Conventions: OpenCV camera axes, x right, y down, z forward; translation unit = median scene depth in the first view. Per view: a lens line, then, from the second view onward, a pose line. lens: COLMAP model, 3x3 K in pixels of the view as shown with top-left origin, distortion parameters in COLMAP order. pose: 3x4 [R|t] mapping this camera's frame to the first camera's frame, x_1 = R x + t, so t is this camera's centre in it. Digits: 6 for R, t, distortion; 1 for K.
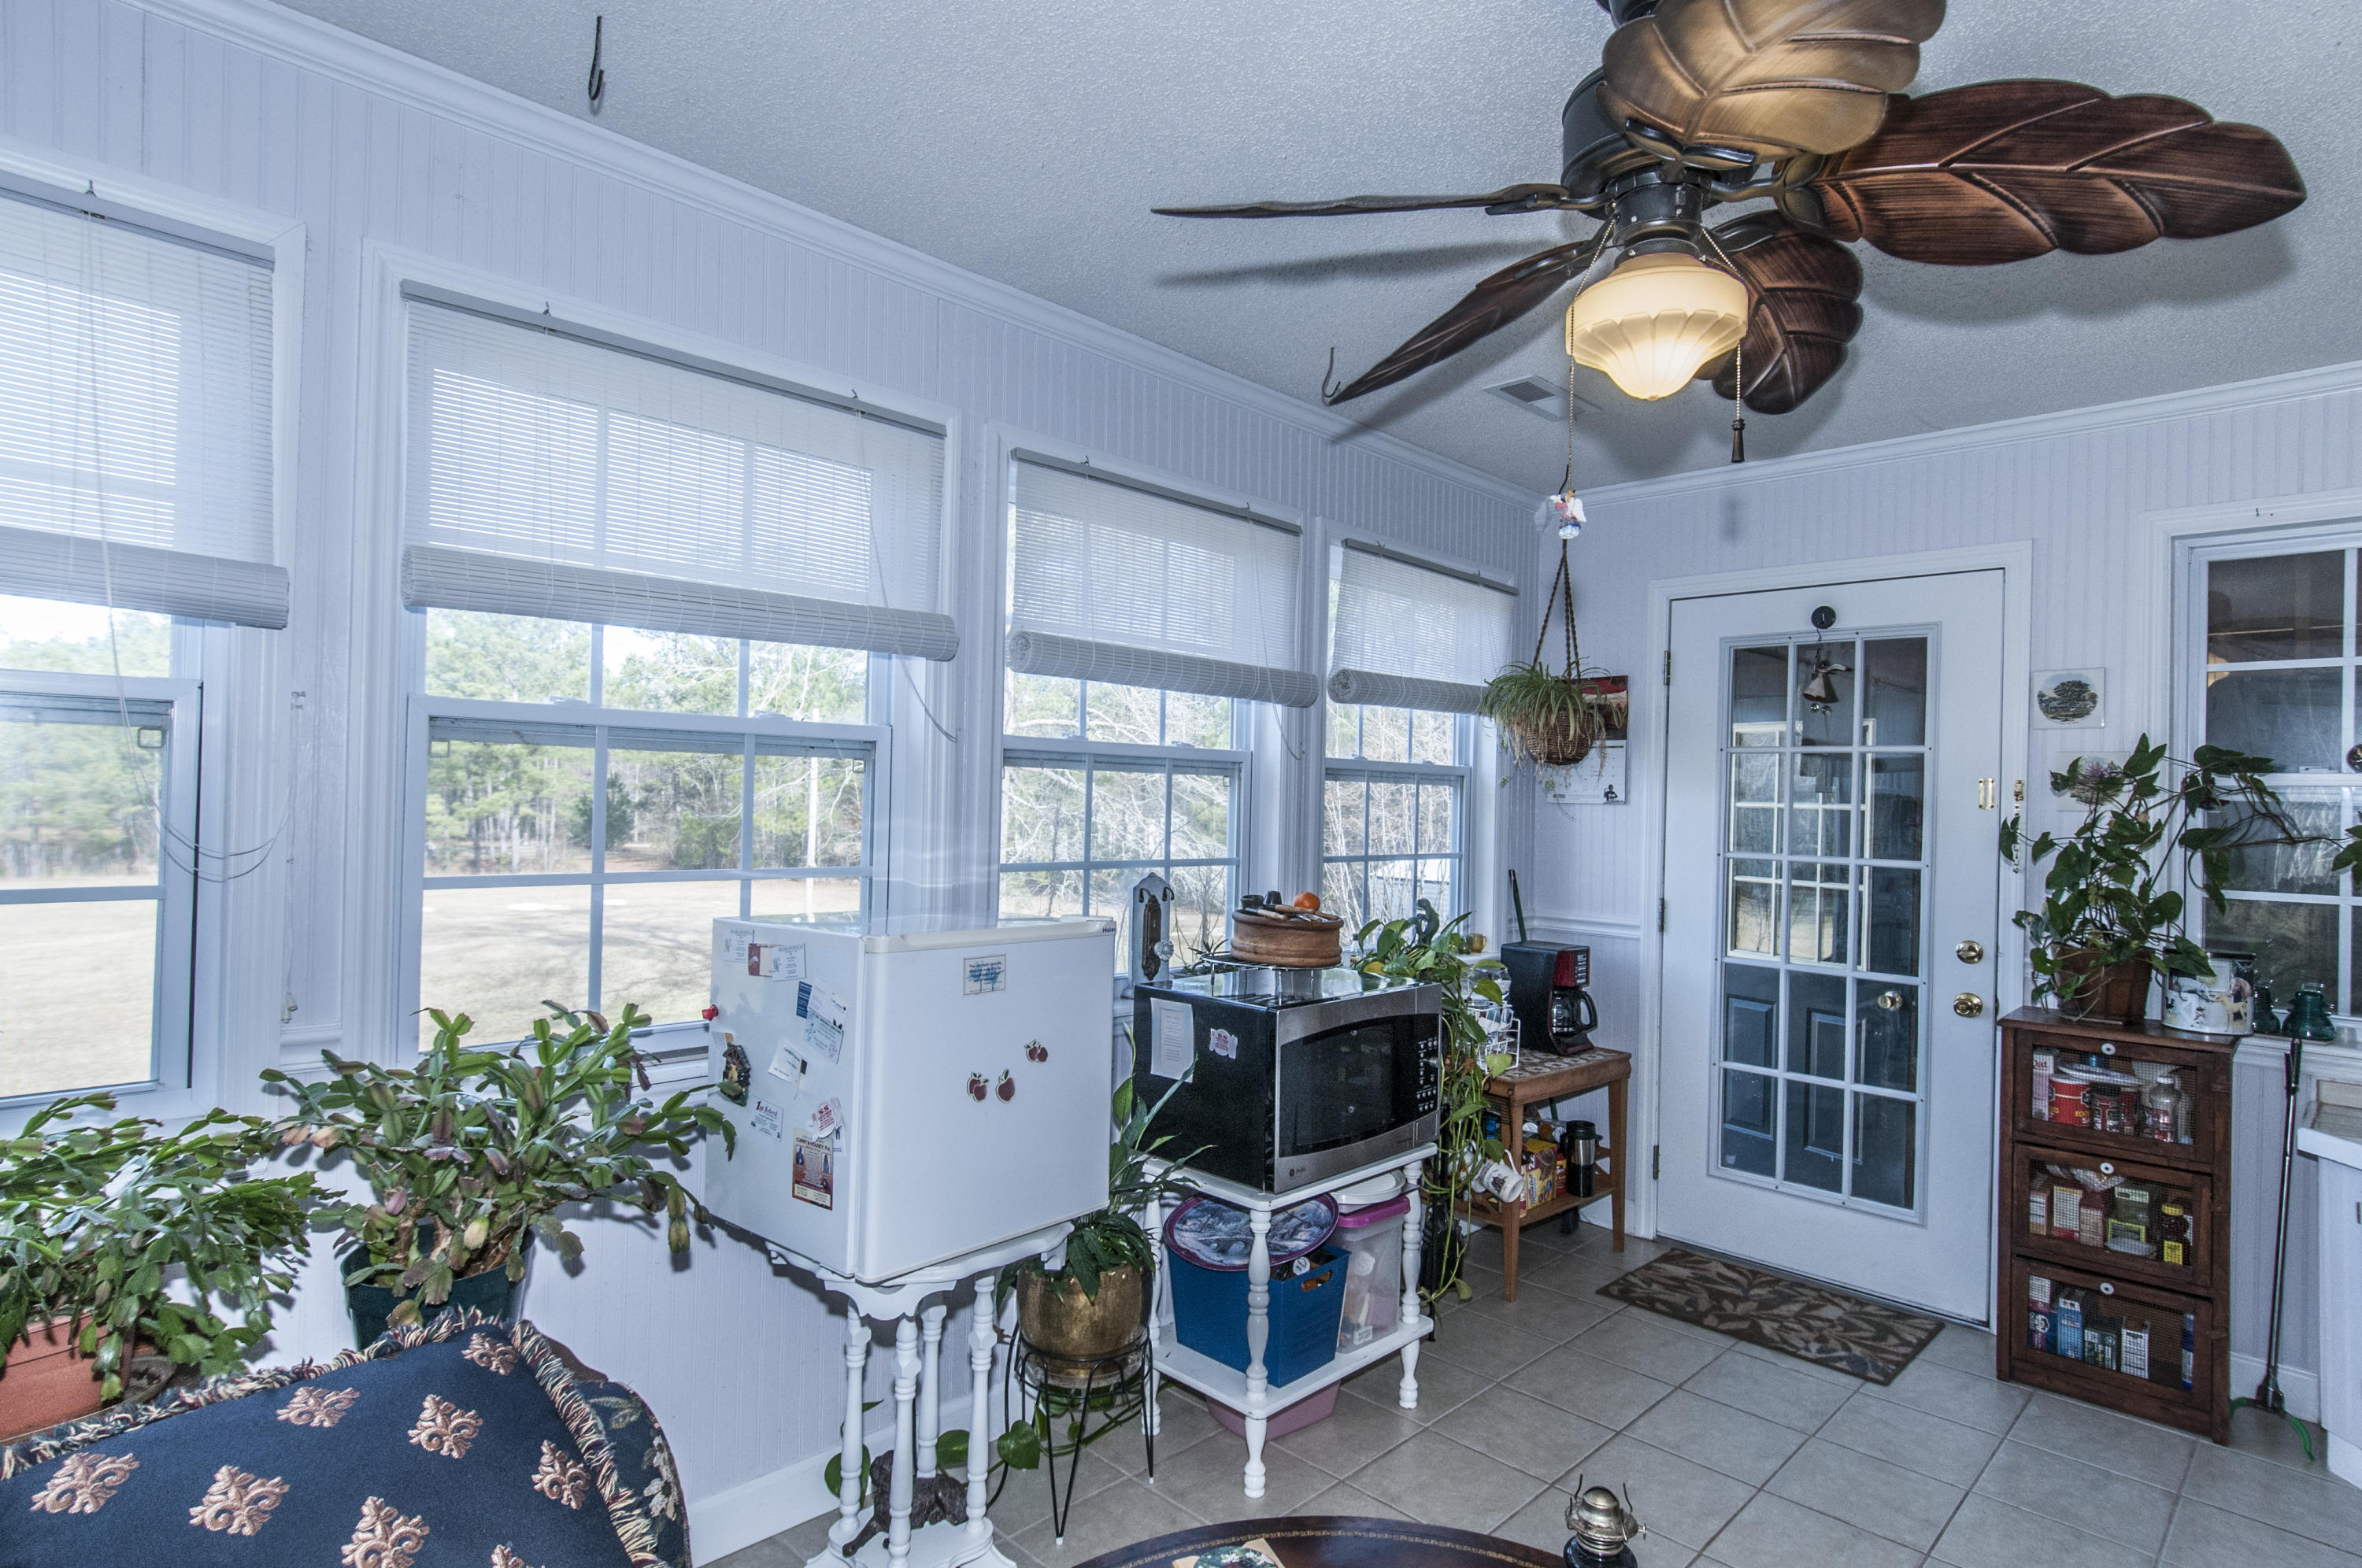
lens RADIAL K [[1198.7, 0, 1157.8], [0, 1198.7, 829.9], [0, 0, 1]] dist [0.005035, -0.001553]
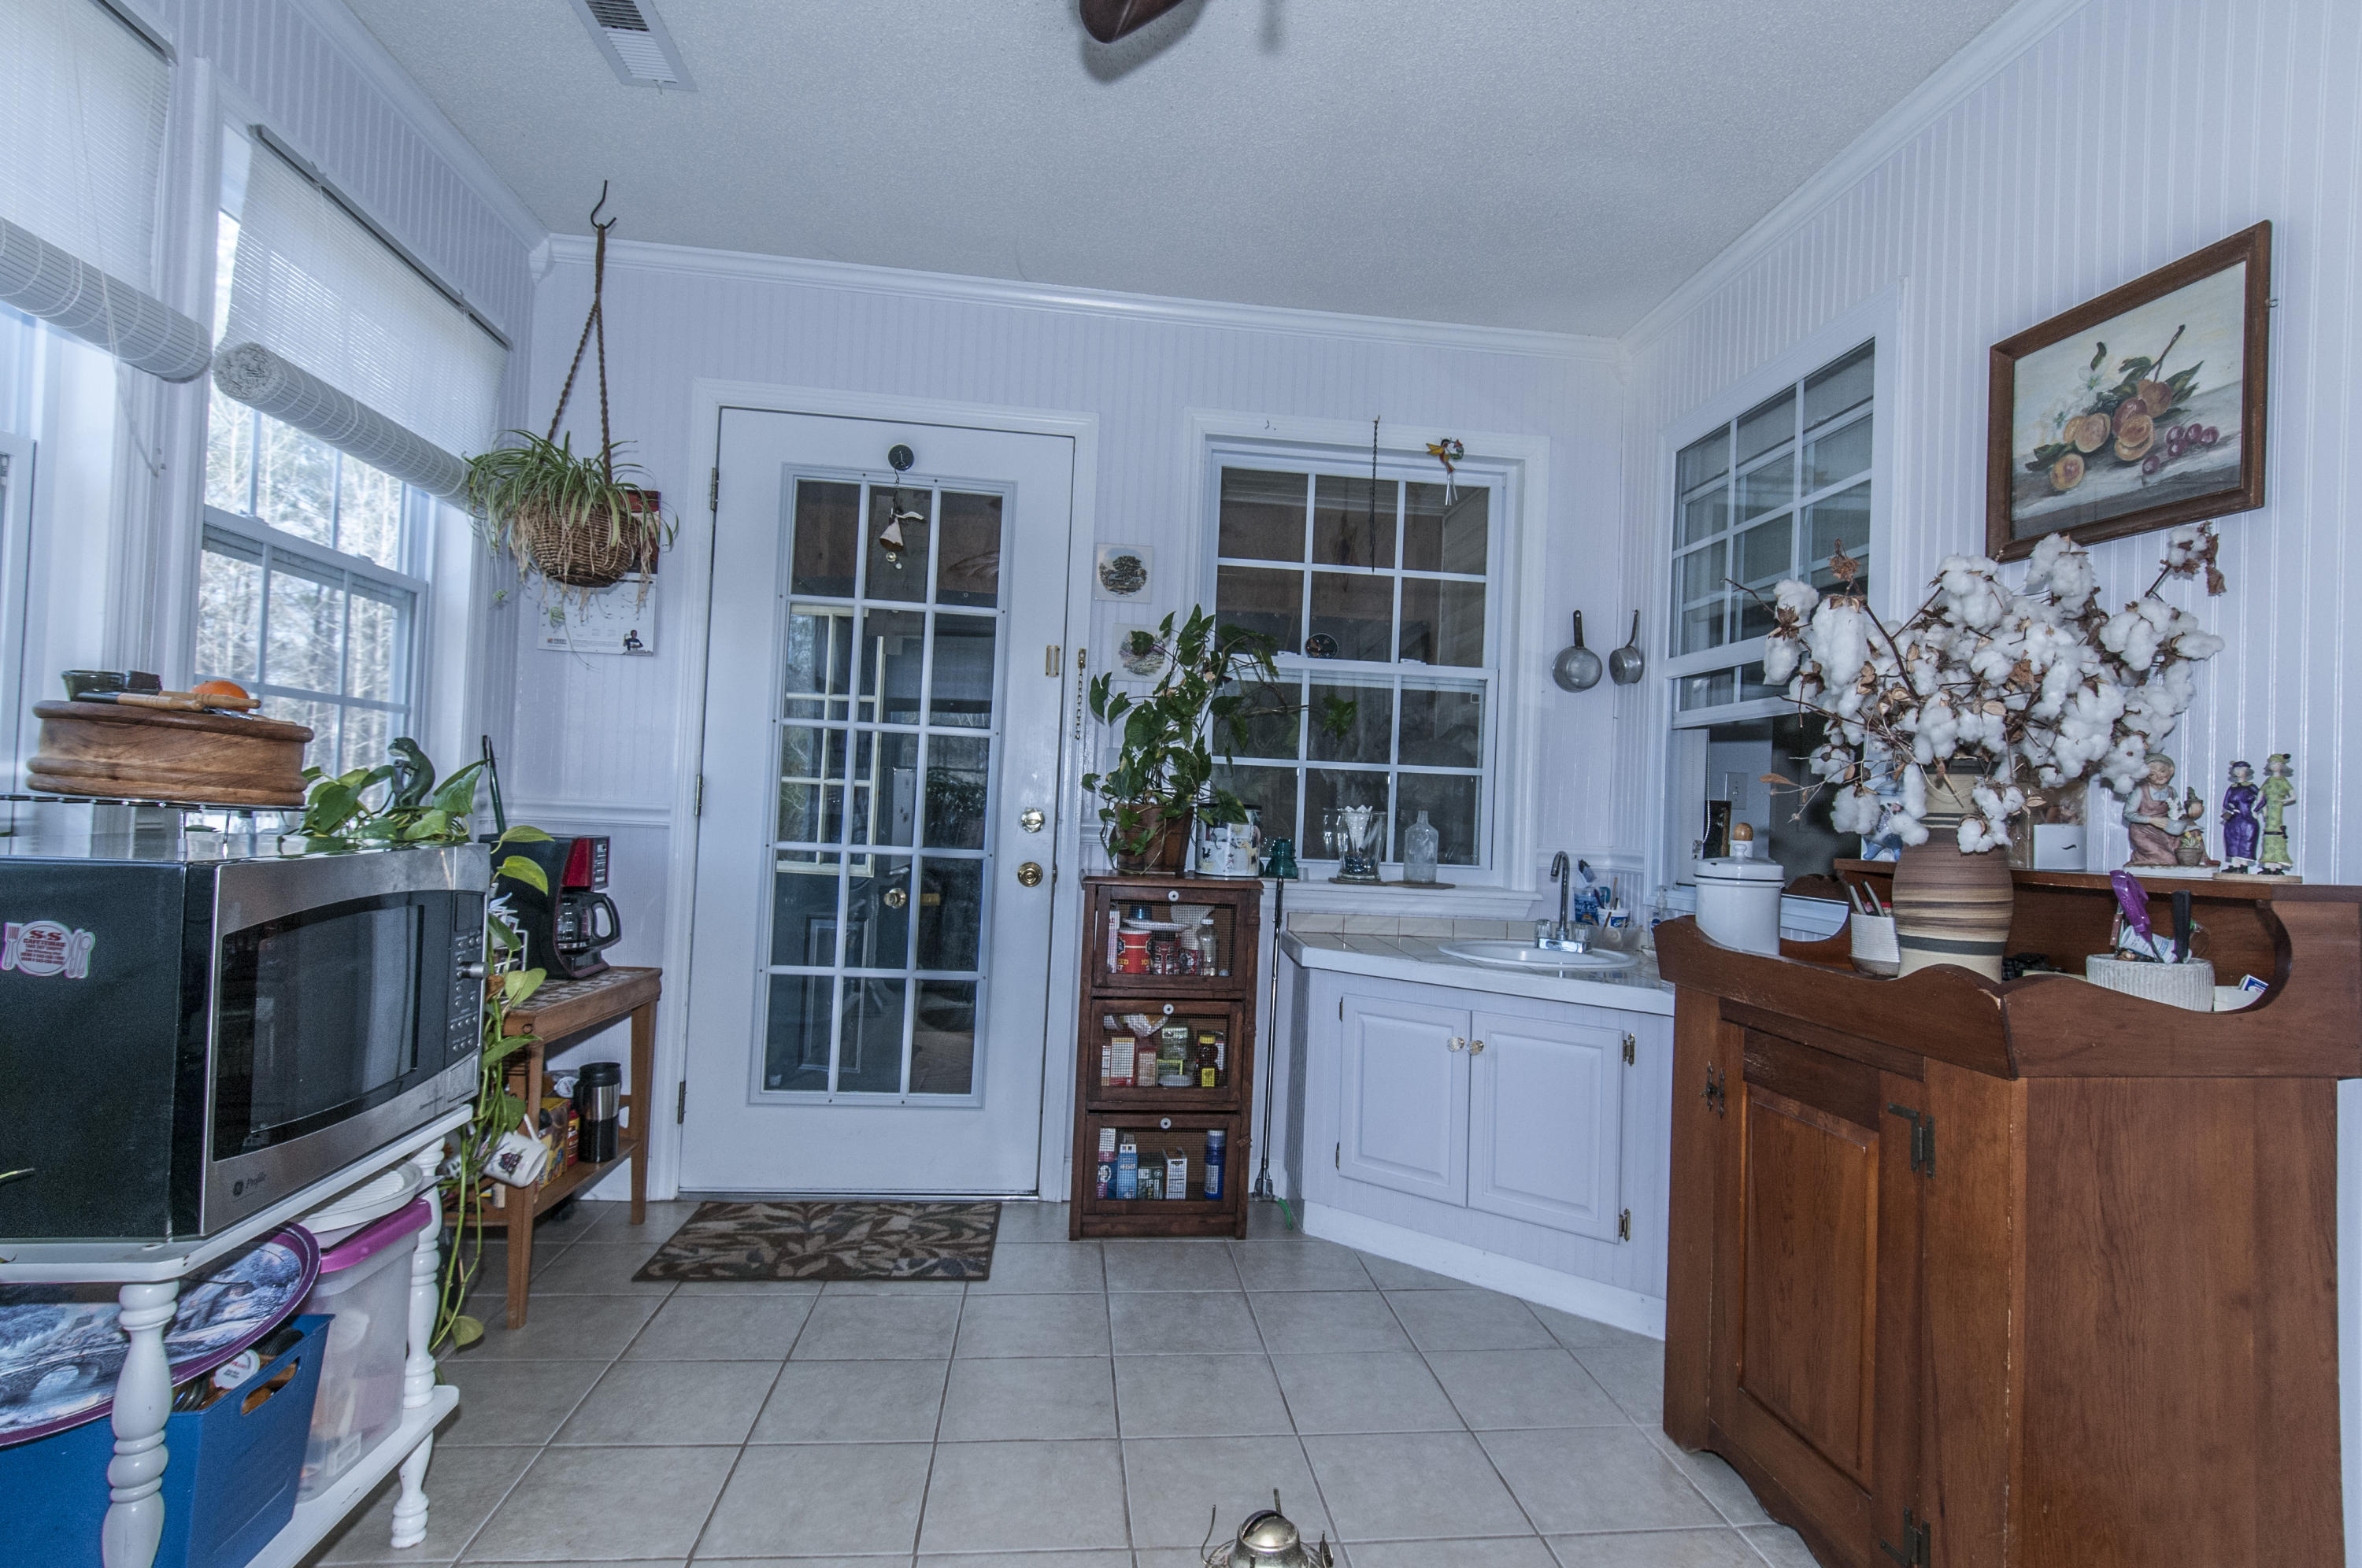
lens RADIAL K [[1198.7, 0, 1157.8], [0, 1198.7, 829.9], [0, 0, 1]] dist [0.005035, -0.001553]
pose [[0.596632, 0.012871, 0.802411, -0.059543], [-0.023138, 0.999732, 0.001169, 0.114097], [-0.802181, -0.019263, 0.596770, 0.354302]]
